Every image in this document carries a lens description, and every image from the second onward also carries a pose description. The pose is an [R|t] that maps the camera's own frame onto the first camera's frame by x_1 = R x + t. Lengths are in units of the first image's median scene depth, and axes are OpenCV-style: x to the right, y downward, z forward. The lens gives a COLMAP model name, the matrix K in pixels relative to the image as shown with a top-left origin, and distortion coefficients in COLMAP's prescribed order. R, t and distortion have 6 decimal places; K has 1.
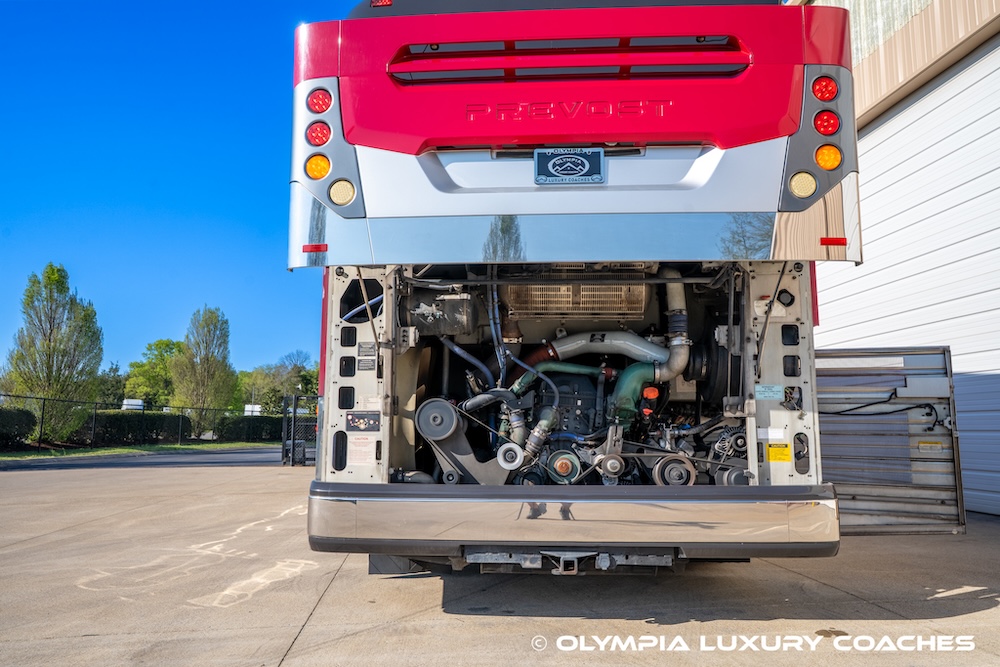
lens RADIAL K [[705.6, 0, 494.0], [0, 705.6, 325.3], [0, 0, 1]] dist [-0.009524, 0.034070]
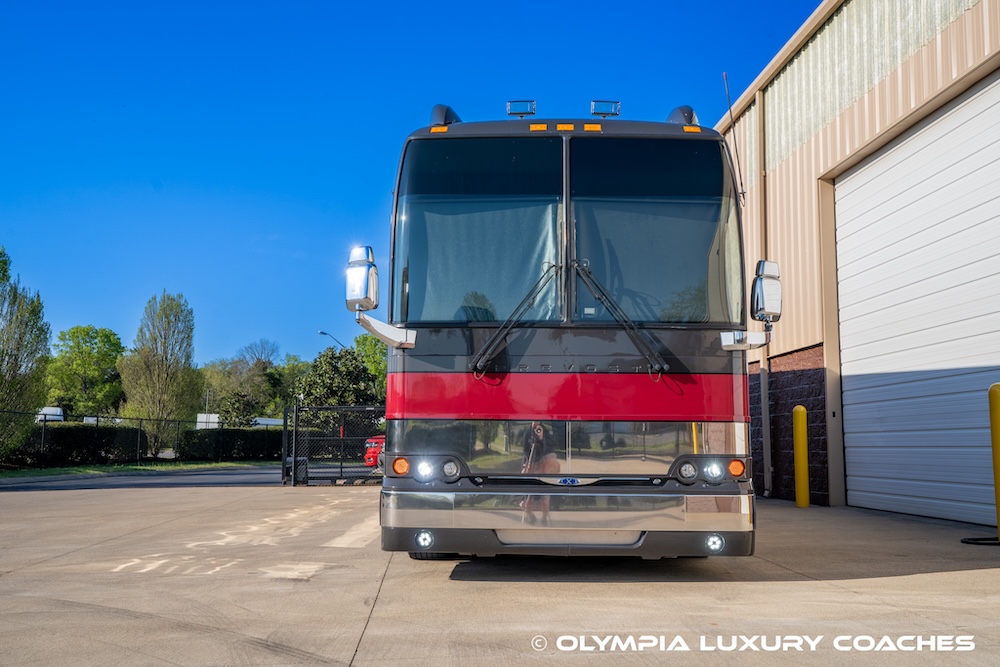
lens RADIAL K [[997.9, 0, 502.1], [0, 997.9, 331.6], [0, 0, 1]] dist [0.078544, 0.000000]
pose [[0.999588, 0.000745, -0.028679, 0.006842], [0.000146, 0.999518, 0.031034, -0.018219], [0.028689, -0.031025, 0.999107, -0.133009]]
